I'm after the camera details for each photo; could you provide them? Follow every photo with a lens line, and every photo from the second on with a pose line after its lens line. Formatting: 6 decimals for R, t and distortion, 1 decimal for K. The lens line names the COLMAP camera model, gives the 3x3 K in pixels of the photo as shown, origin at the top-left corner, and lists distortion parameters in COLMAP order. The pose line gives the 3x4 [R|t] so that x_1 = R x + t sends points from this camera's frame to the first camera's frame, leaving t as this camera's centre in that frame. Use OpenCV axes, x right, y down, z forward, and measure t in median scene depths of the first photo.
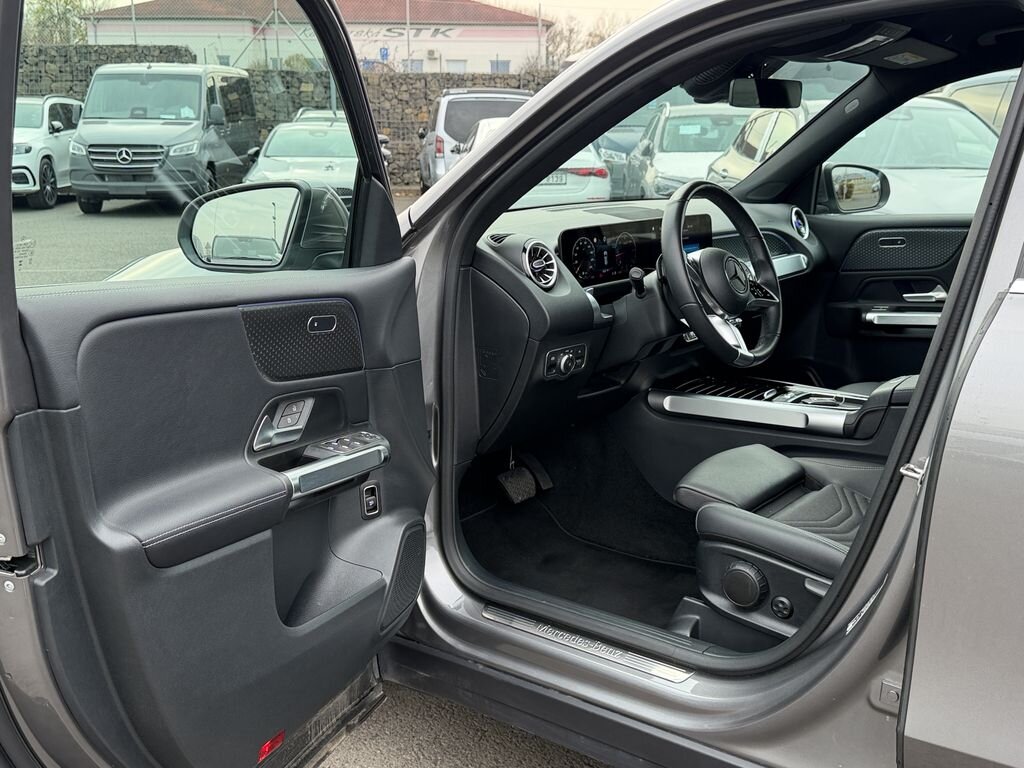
lens RADIAL K [[1106.8, 0, 508.8], [0, 1106.8, 385.5], [0, 0, 1]] dist [0.058019, 0.000000]
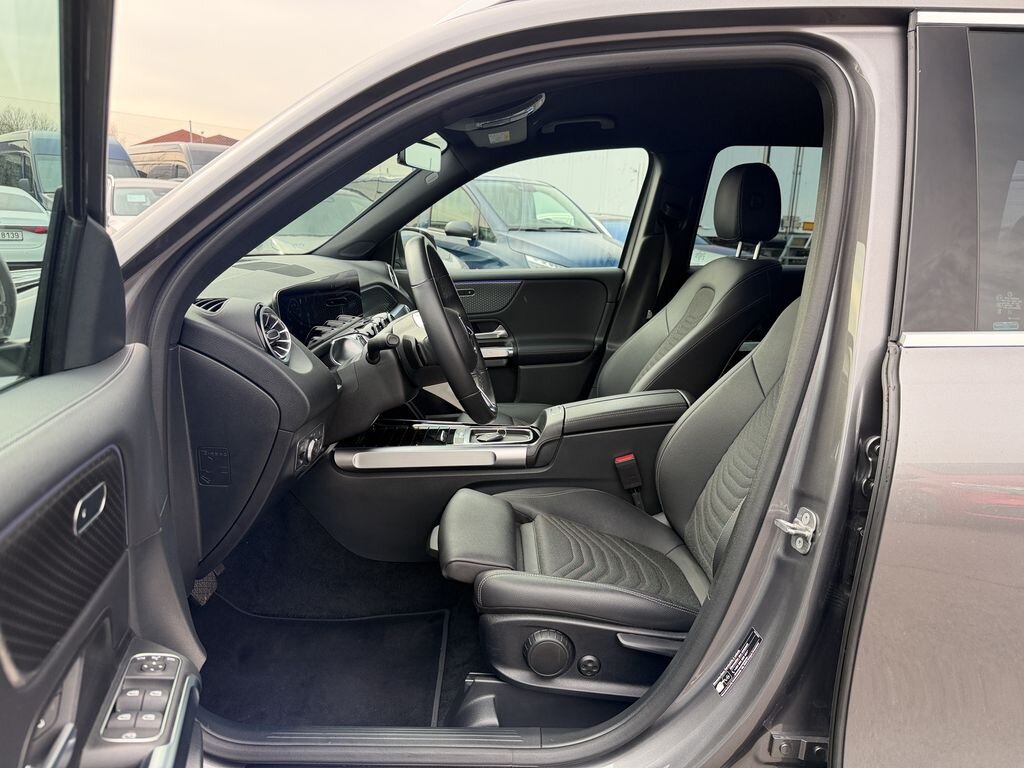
lens RADIAL K [[719.1, 0, 518.9], [0, 719.1, 376.5], [0, 0, 1]] dist [0.041997, -0.020057]
pose [[0.777632, -0.105368, 0.619828, -0.159692], [0.107678, 0.993610, 0.033817, -0.077406], [-0.619431, 0.040445, 0.784009, 0.474440]]
